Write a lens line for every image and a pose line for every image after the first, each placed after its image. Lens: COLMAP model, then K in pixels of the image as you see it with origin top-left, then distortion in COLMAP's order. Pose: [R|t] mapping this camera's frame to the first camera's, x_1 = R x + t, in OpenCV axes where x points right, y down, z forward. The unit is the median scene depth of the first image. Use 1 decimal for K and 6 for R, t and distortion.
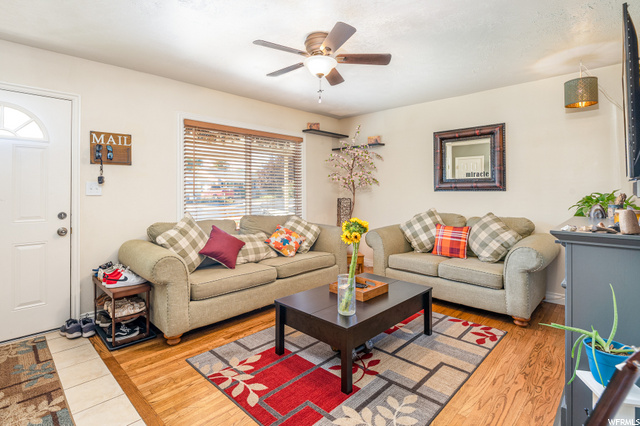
lens RADIAL K [[319.0, 0, 319.8], [0, 319.0, 193.5], [0, 0, 1]] dist [-0.000081, 0.000031]
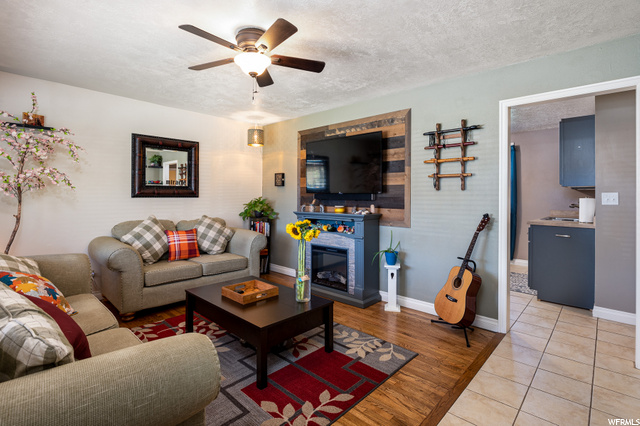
lens RADIAL K [[306.9, 0, 319.5], [0, 306.9, 195.0], [0, 0, 1]] dist [-0.000590, -0.000262]
pose [[-0.007335, 0.010946, 0.999913, -0.667434], [0.007736, 0.999911, -0.010889, -0.000861], [-0.999943, 0.007655, -0.007419, 0.595449]]
